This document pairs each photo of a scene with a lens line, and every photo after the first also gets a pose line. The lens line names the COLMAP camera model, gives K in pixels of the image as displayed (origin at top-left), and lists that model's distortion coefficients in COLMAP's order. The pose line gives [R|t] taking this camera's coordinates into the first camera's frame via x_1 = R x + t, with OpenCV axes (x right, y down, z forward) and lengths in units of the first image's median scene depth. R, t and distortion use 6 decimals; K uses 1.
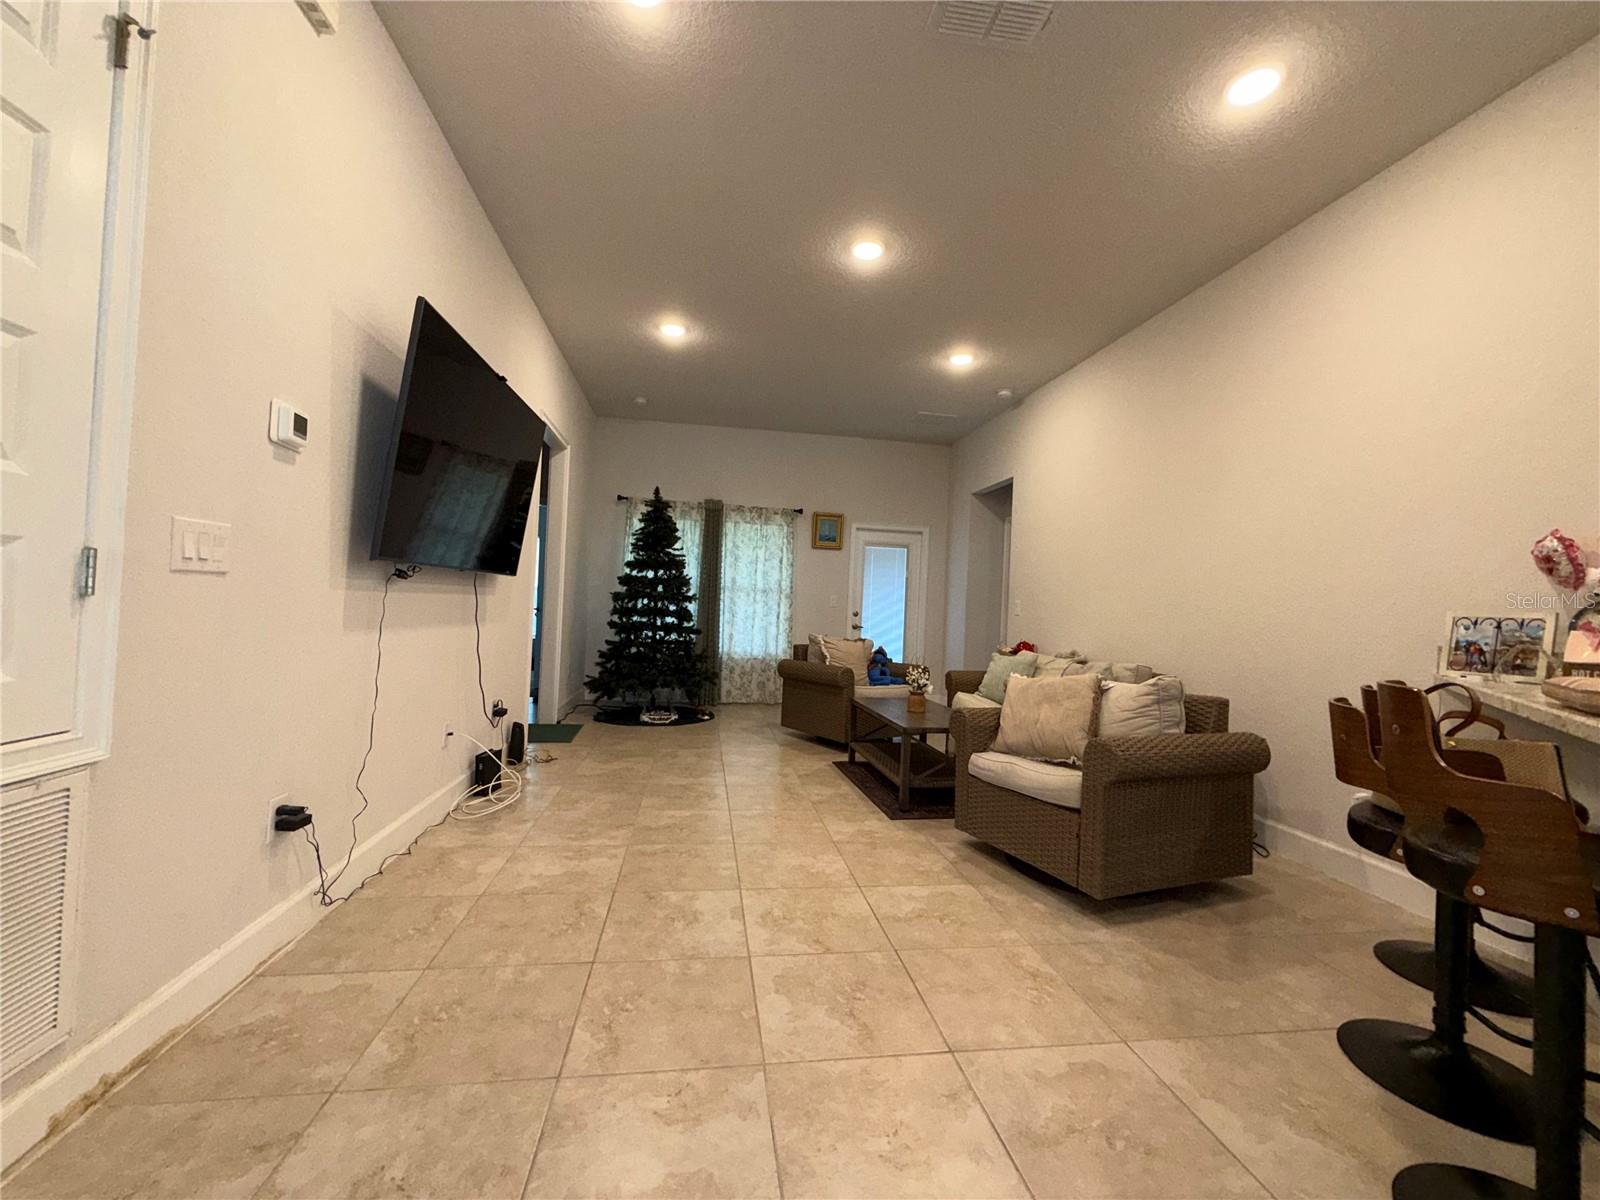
lens RADIAL K [[636.3, 0, 793.8], [0, 636.3, 600.6], [0, 0, 1]] dist [-0.000255, -0.000283]
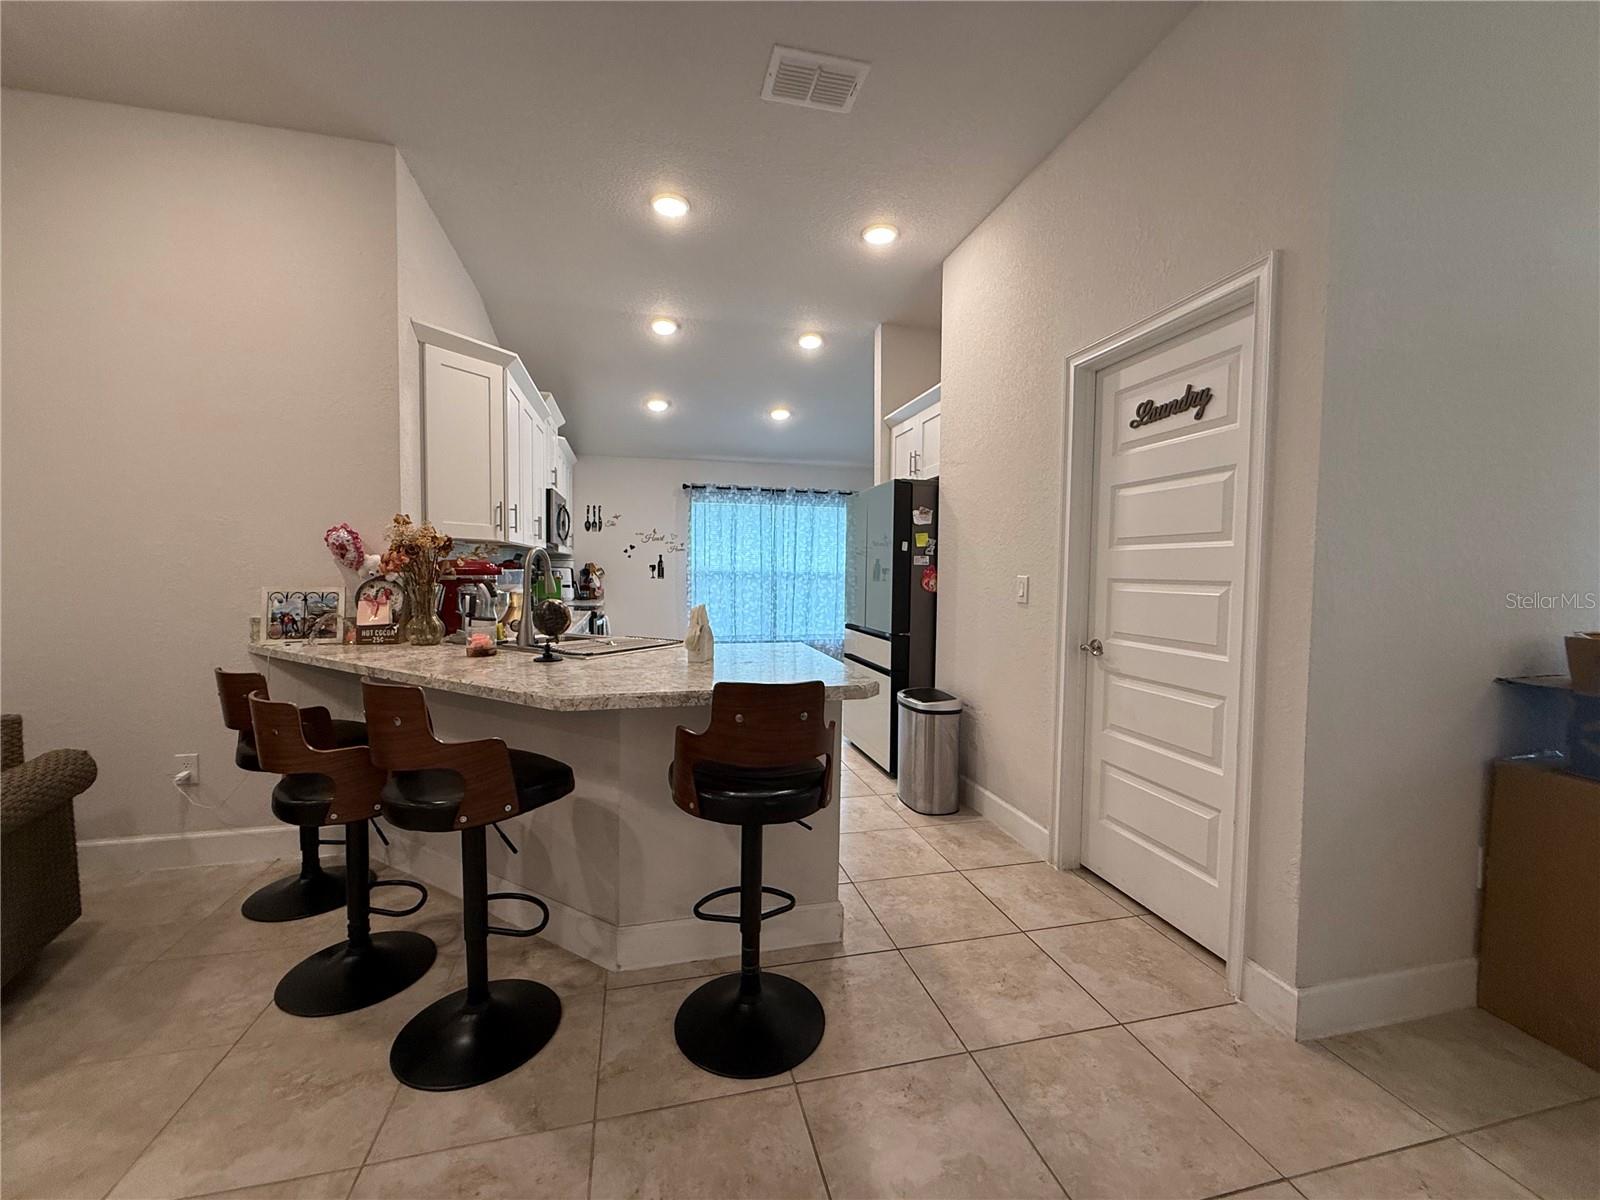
lens RADIAL K [[636.3, 0, 793.8], [0, 636.3, 600.6], [0, 0, 1]] dist [-0.000255, -0.000283]
pose [[-0.091259, -0.088263, 0.991908, -0.115284], [-0.022875, 0.995987, 0.086521, -0.054937], [-0.995564, -0.014794, -0.092912, 0.126827]]
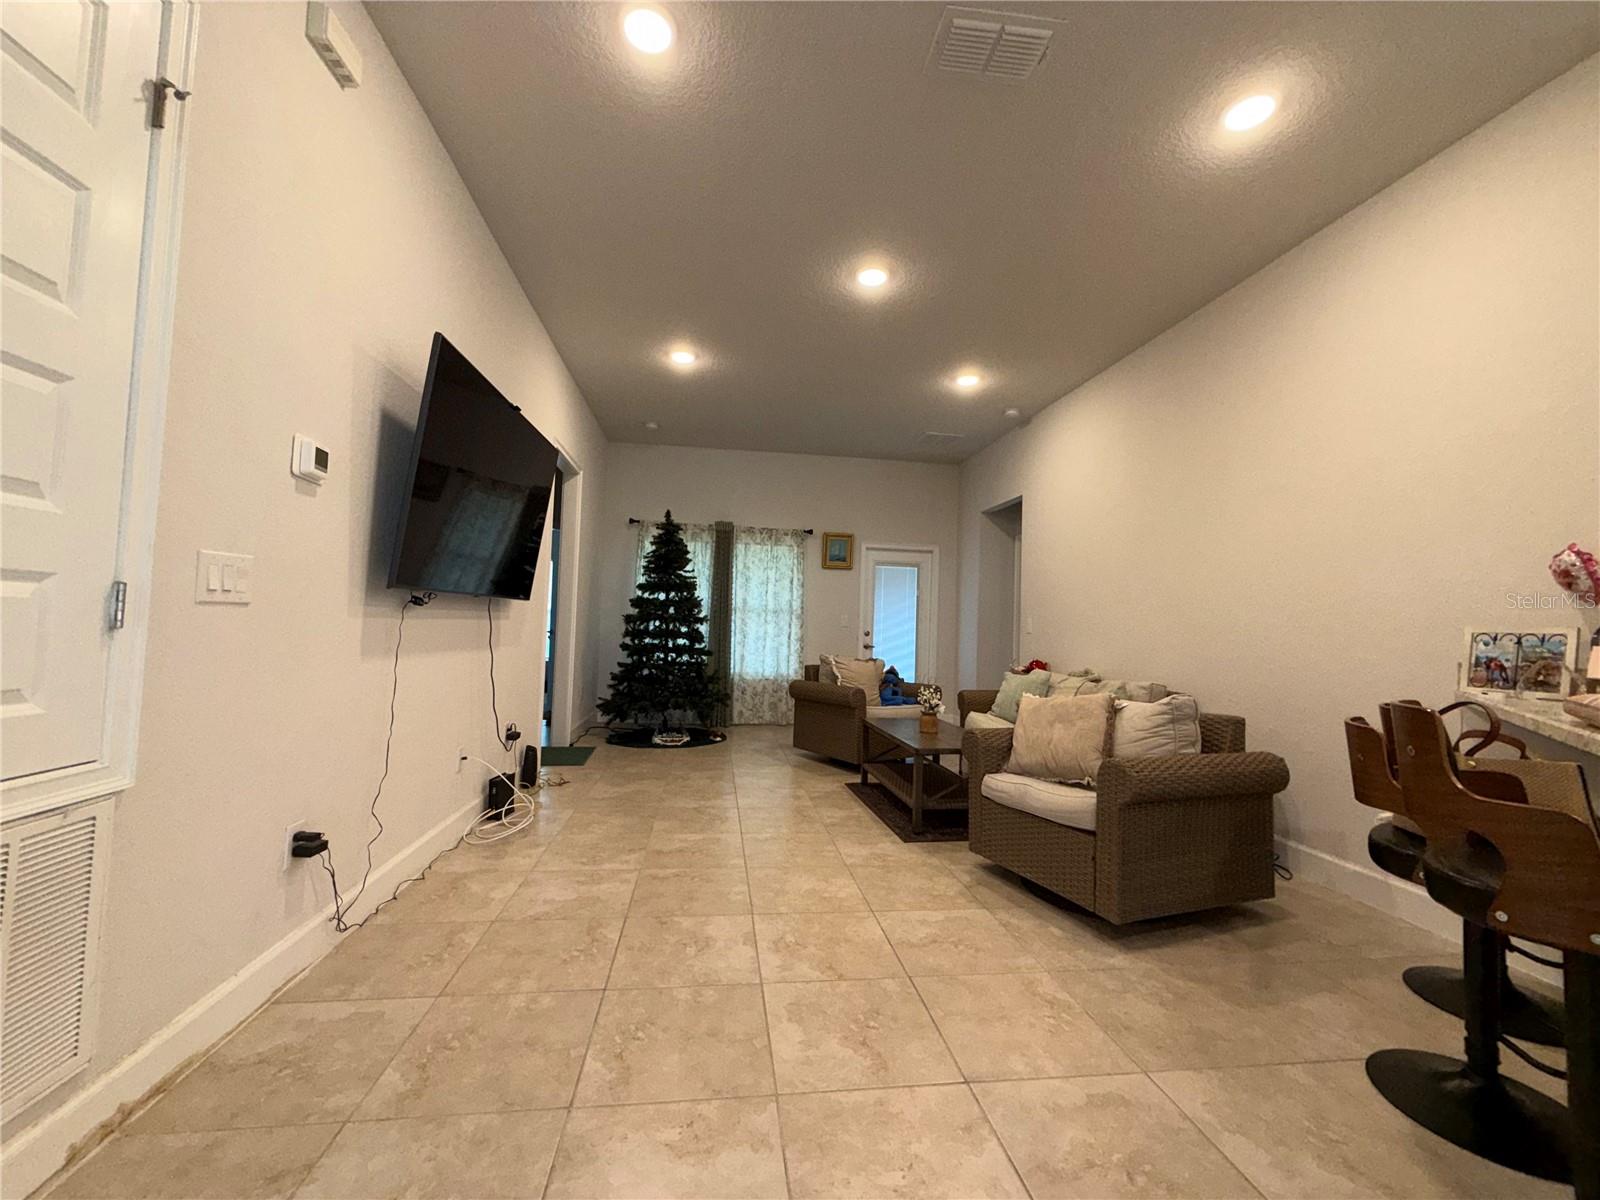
lens RADIAL K [[636.3, 0, 793.8], [0, 636.3, 600.6], [0, 0, 1]] dist [-0.000255, -0.000283]
pose [[0.999770, -0.011067, -0.018352, 0.003003], [0.010509, 0.999489, -0.030196, -0.003779], [0.018676, 0.029996, 0.999376, -0.004587]]
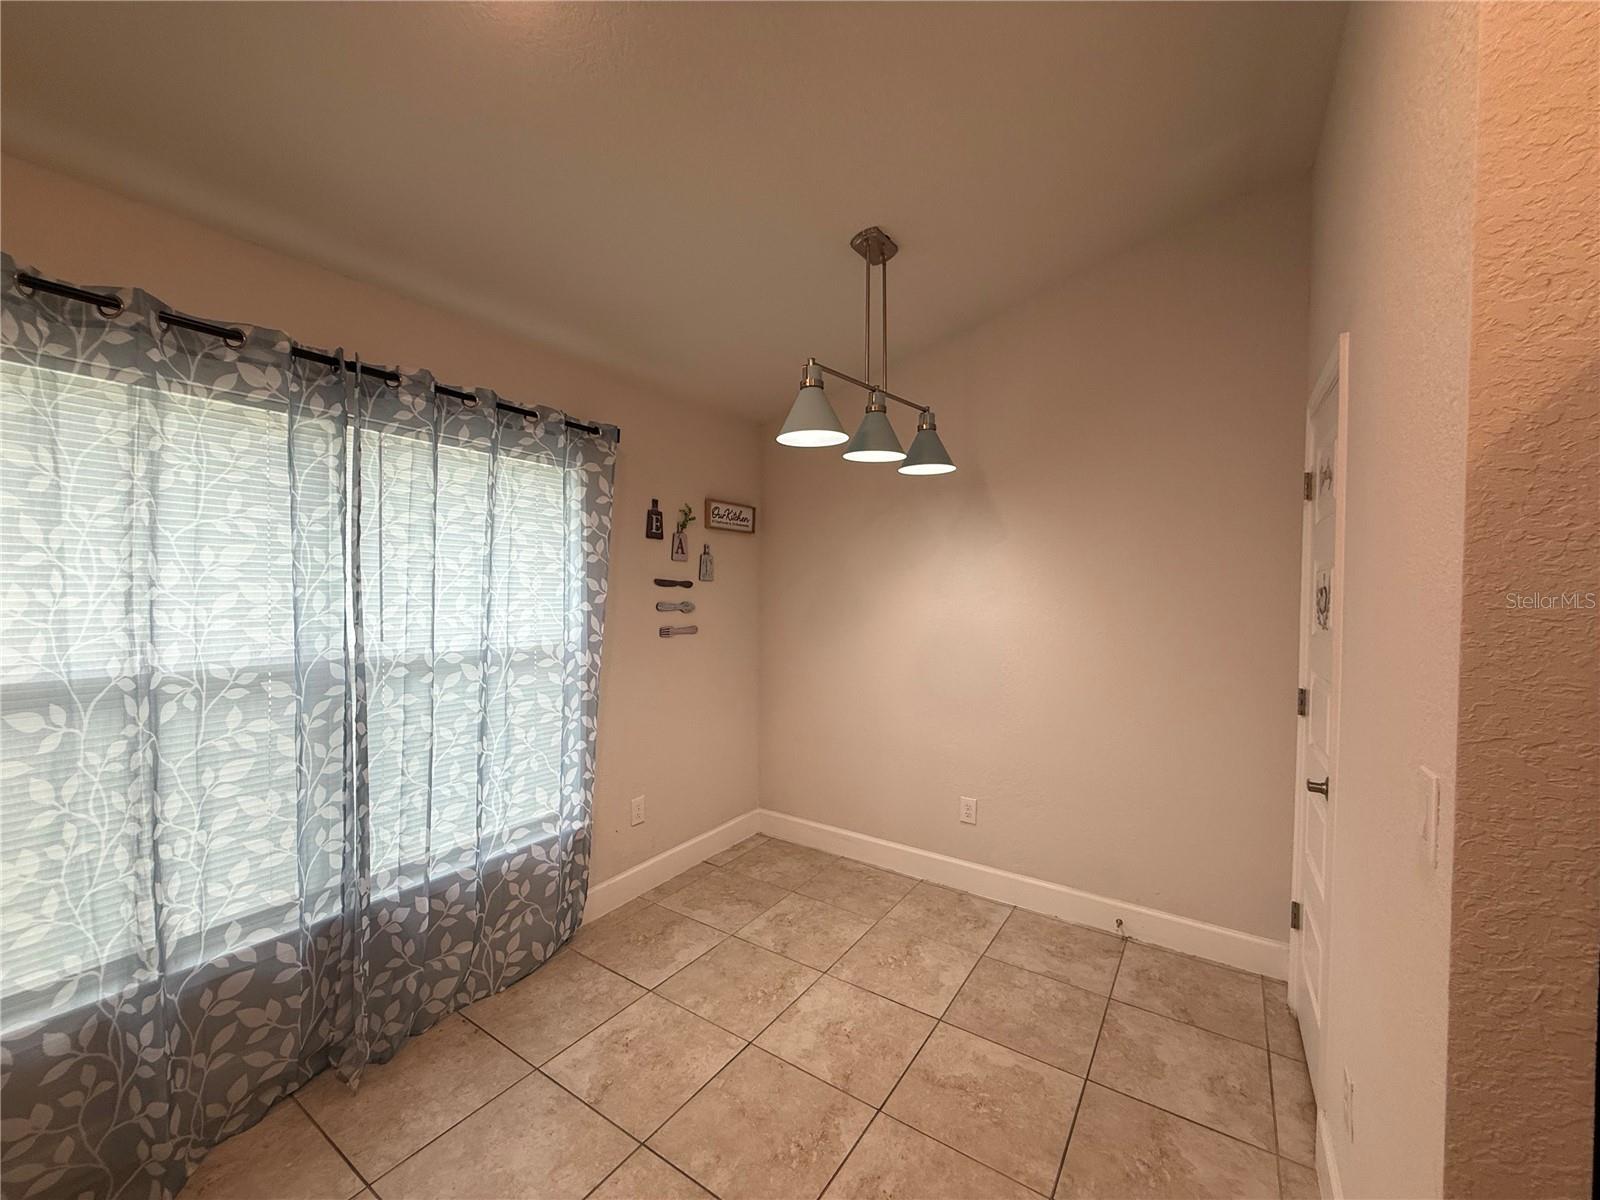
lens RADIAL K [[636.3, 0, 793.8], [0, 636.3, 600.6], [0, 0, 1]] dist [-0.000255, -0.000283]
pose [[-0.736486, -0.066289, 0.673197, 1.361926], [-0.051387, 0.997794, 0.042033, -0.069562], [-0.674498, -0.003637, -0.738268, 0.154272]]
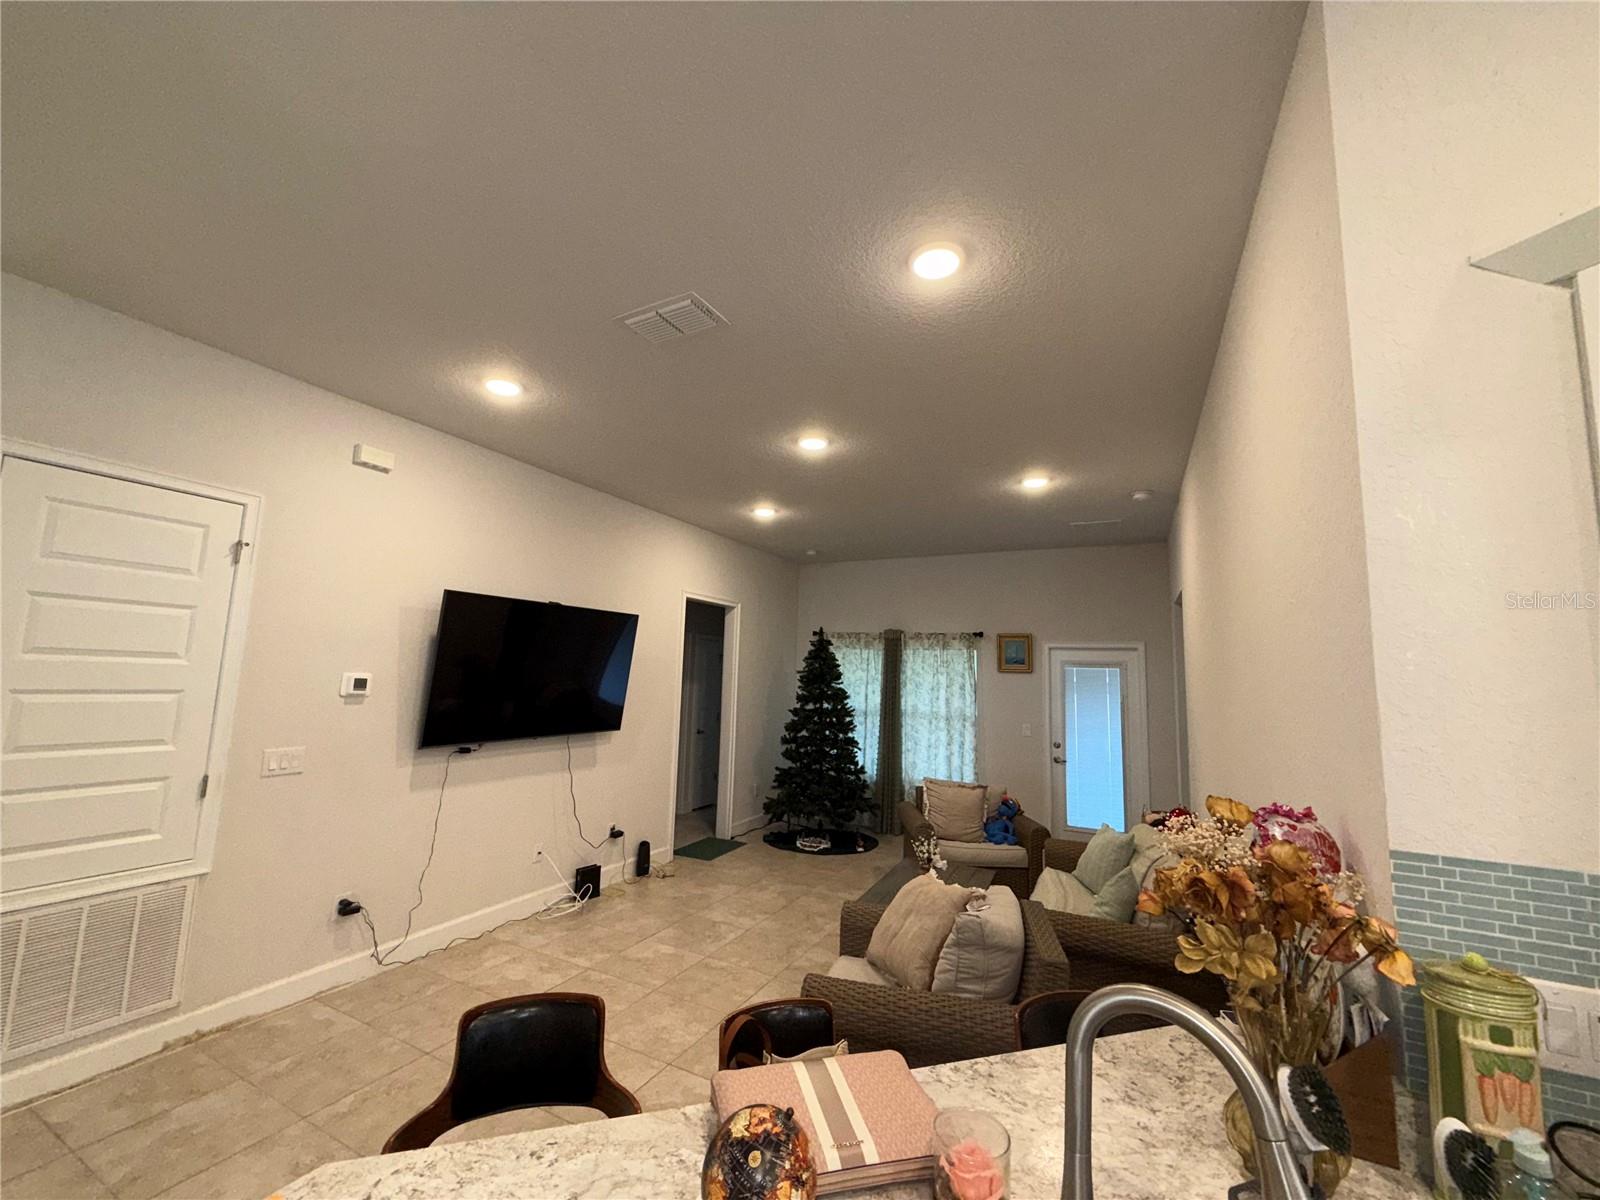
lens RADIAL K [[636.3, 0, 793.8], [0, 636.3, 600.6], [0, 0, 1]] dist [-0.000255, -0.000283]
pose [[0.807666, -0.087665, -0.583087, 0.726532], [0.011276, 0.991002, -0.133374, -0.139040], [0.589532, 0.101147, 0.801387, 0.131434]]
